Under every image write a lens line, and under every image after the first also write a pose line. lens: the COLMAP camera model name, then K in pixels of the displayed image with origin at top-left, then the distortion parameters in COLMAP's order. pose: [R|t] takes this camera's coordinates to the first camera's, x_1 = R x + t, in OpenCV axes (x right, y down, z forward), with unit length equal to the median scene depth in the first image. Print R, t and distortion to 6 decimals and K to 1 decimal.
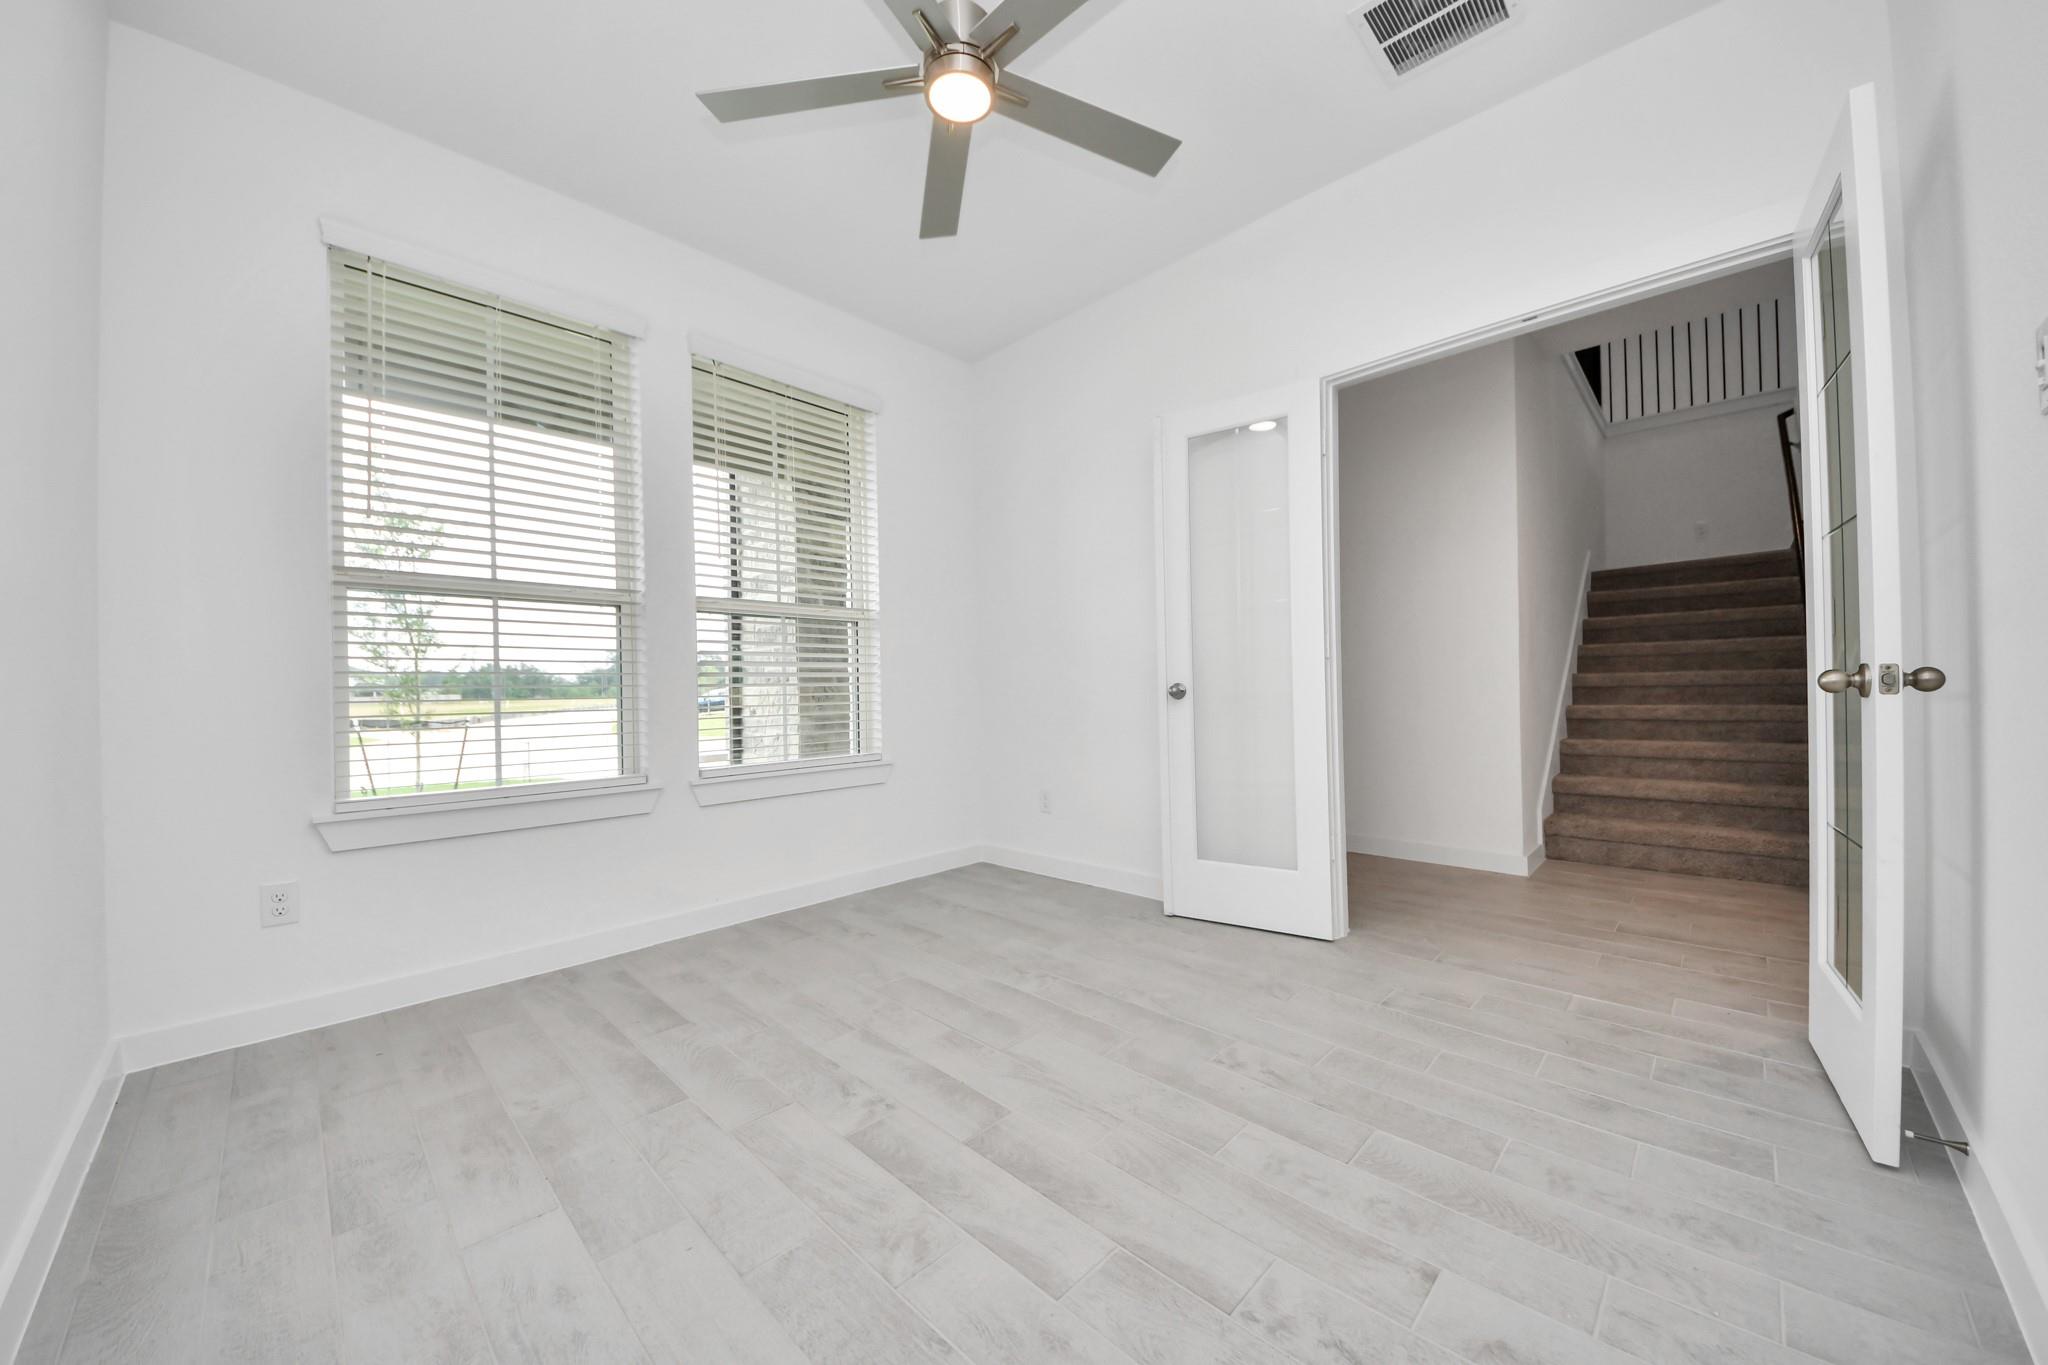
lens RADIAL K [[730.9, 0, 1022.5], [0, 730.9, 686.4], [0, 0, 1]] dist [0.048212, -0.033176]
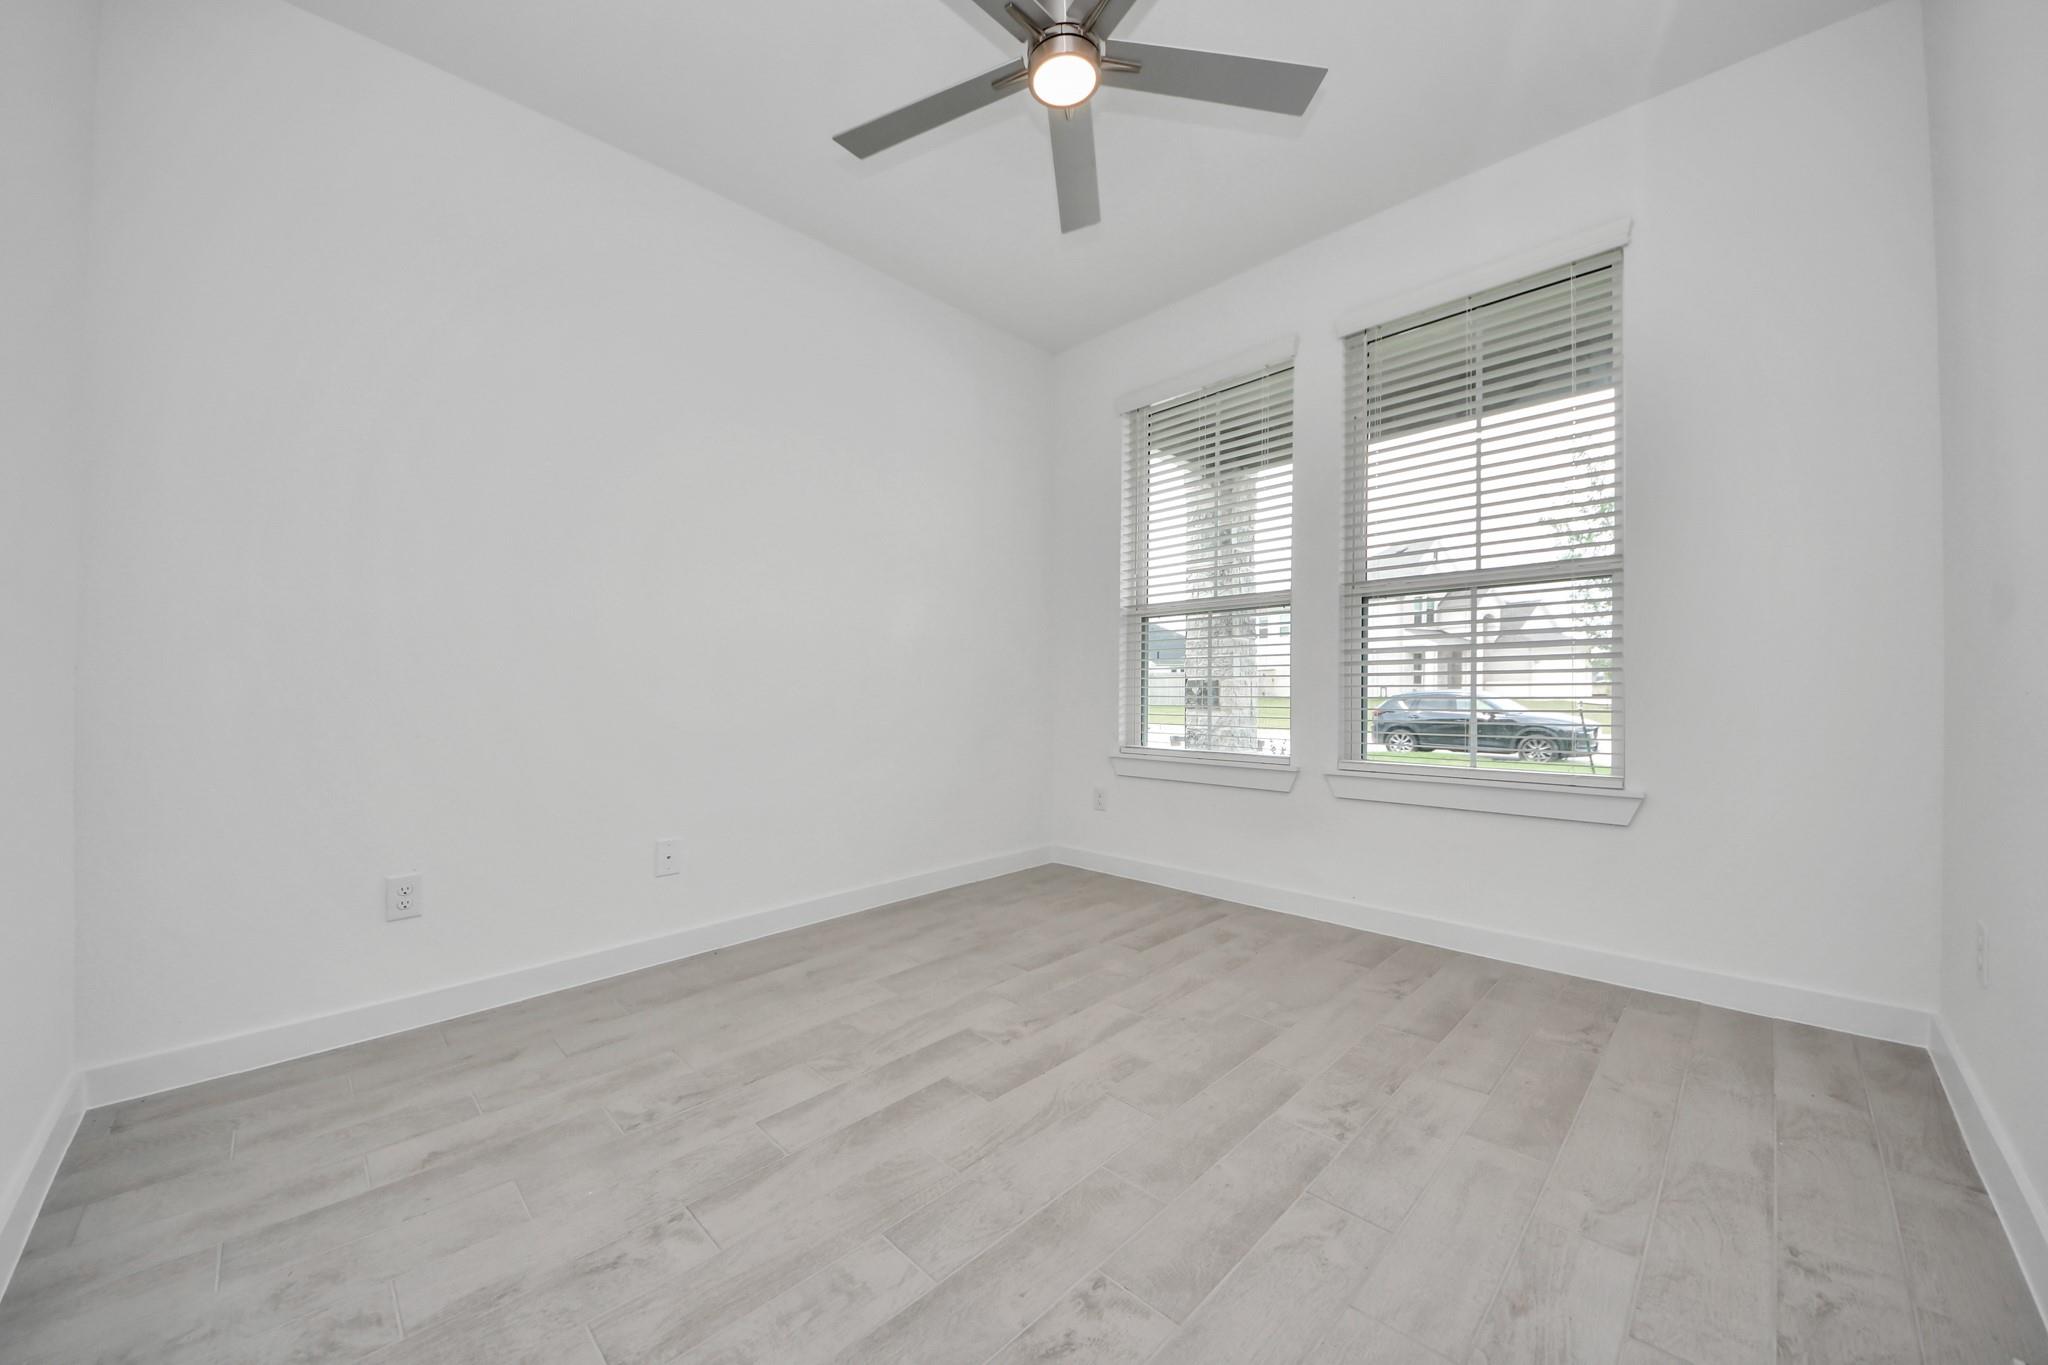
lens RADIAL K [[730.9, 0, 1022.5], [0, 730.9, 686.4], [0, 0, 1]] dist [0.048212, -0.033176]
pose [[-0.004590, 0.018260, -0.999823, 0.730452], [0.012208, 0.999760, 0.018203, -0.013188], [0.999915, -0.012122, -0.004812, 0.772395]]
